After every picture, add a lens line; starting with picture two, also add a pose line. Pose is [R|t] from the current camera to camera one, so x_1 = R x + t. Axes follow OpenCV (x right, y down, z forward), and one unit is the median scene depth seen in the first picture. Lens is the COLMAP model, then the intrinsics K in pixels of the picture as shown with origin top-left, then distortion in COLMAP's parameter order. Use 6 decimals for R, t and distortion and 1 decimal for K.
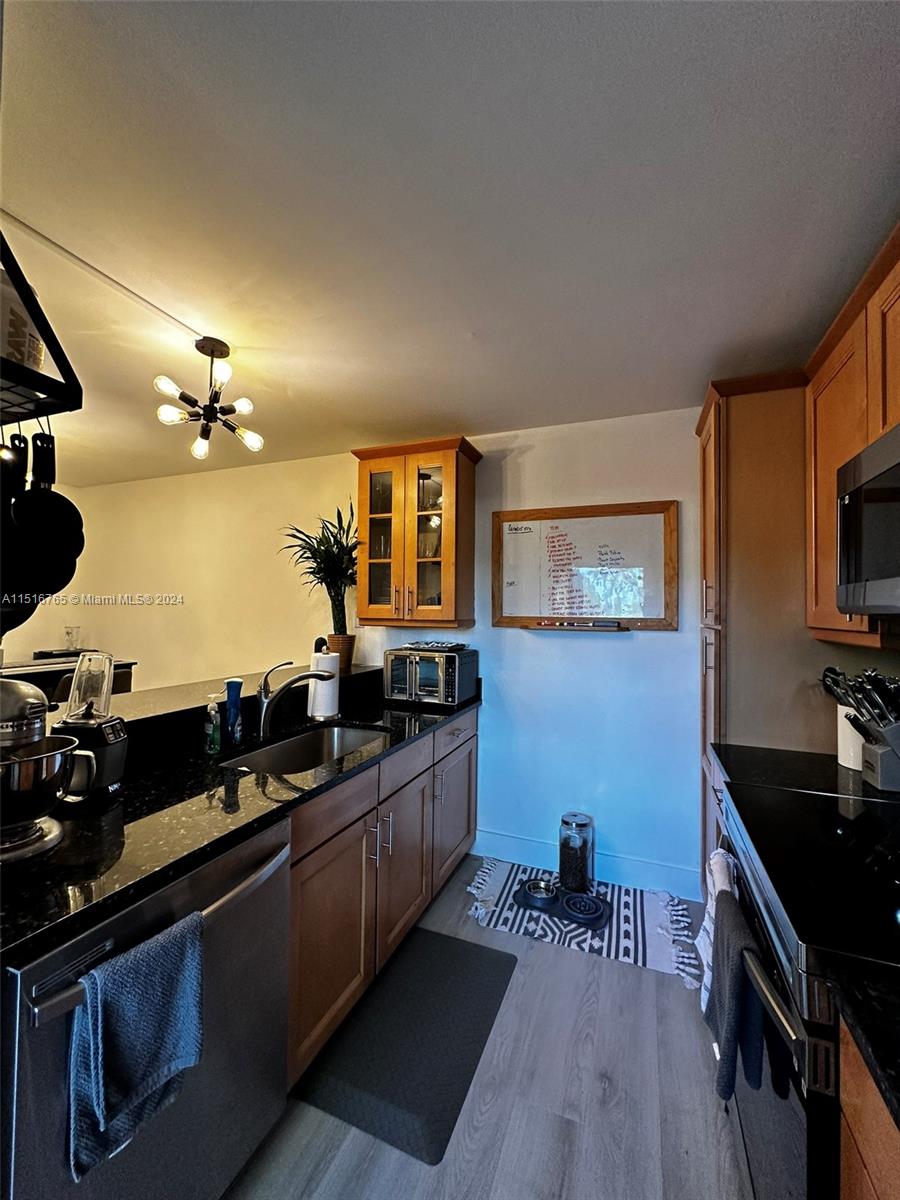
lens RADIAL K [[480.1, 0, 450.2], [0, 480.1, 604.5], [0, 0, 1]] dist [-0.000563, 0.000099]
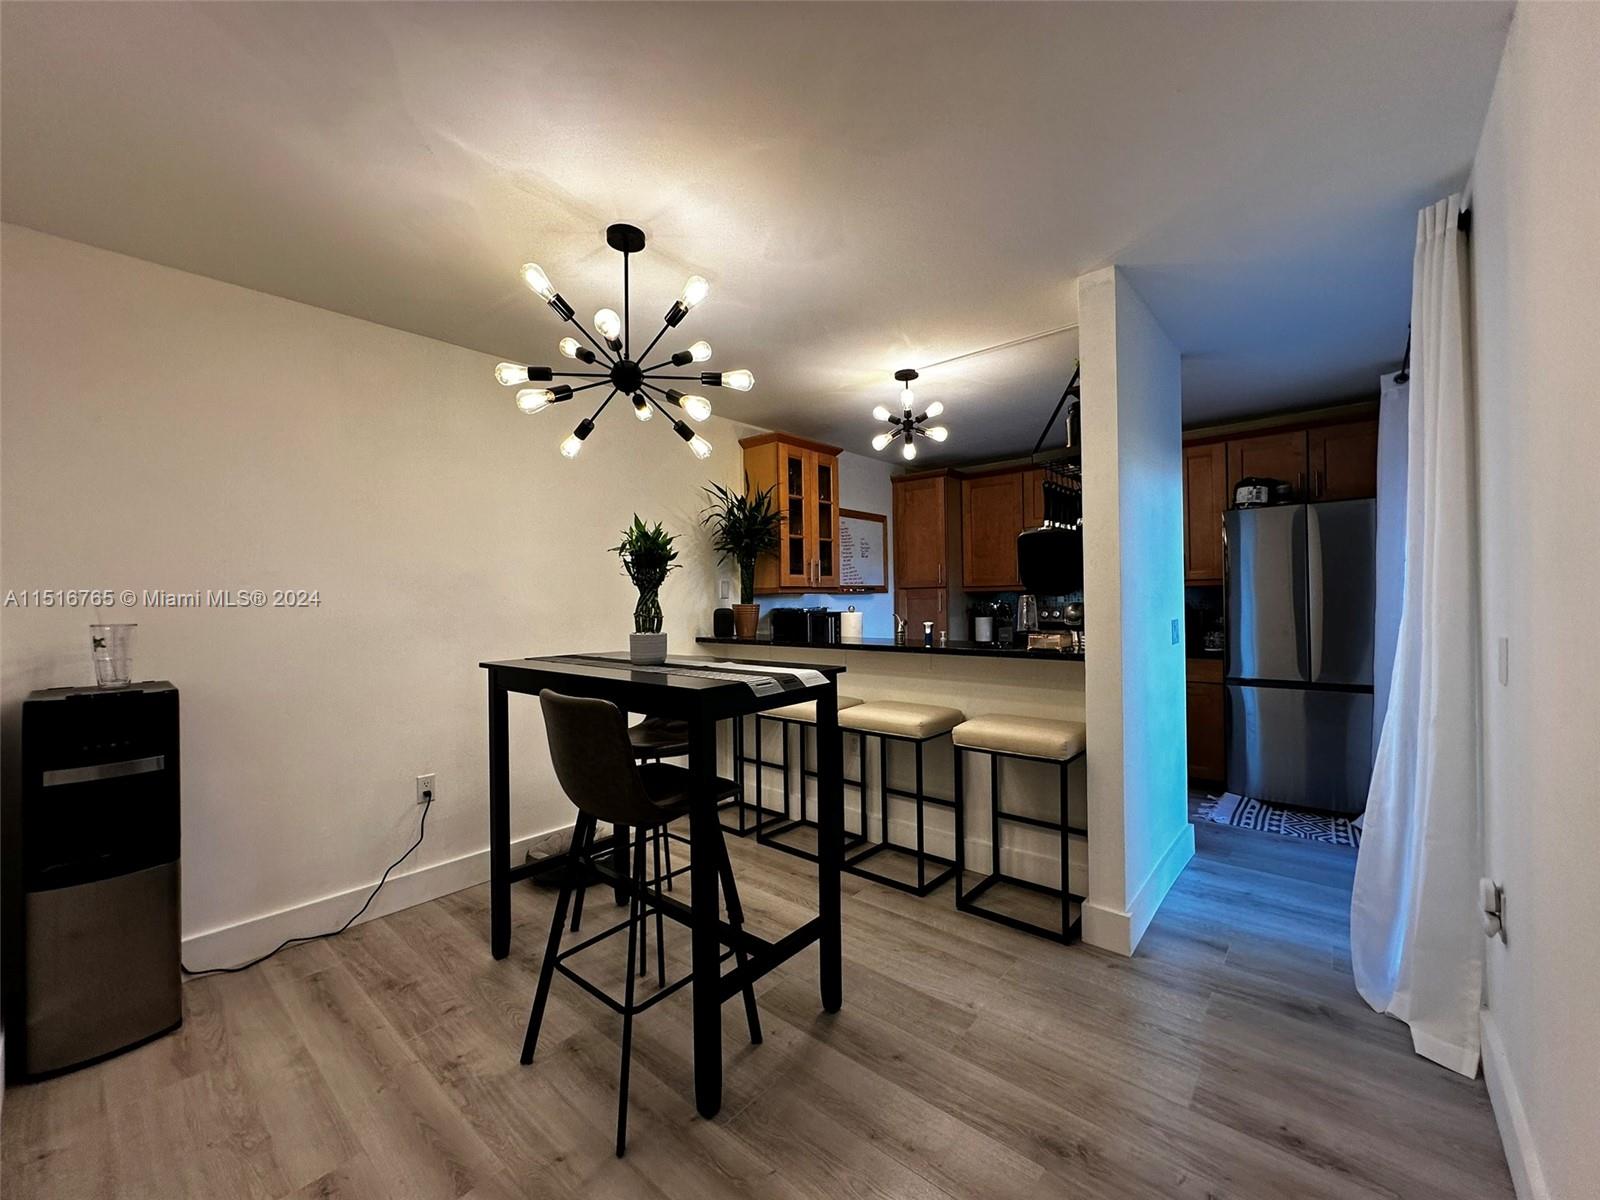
lens RADIAL K [[640.1, 0, 802.1], [0, 640.1, 596.3], [0, 0, 1]] dist [-0.000563, 0.000099]
pose [[0.317041, -0.018103, 0.948239, -1.642223], [-0.000555, 0.999814, 0.019274, 0.022065], [-0.948412, -0.006637, 0.316972, 0.522996]]
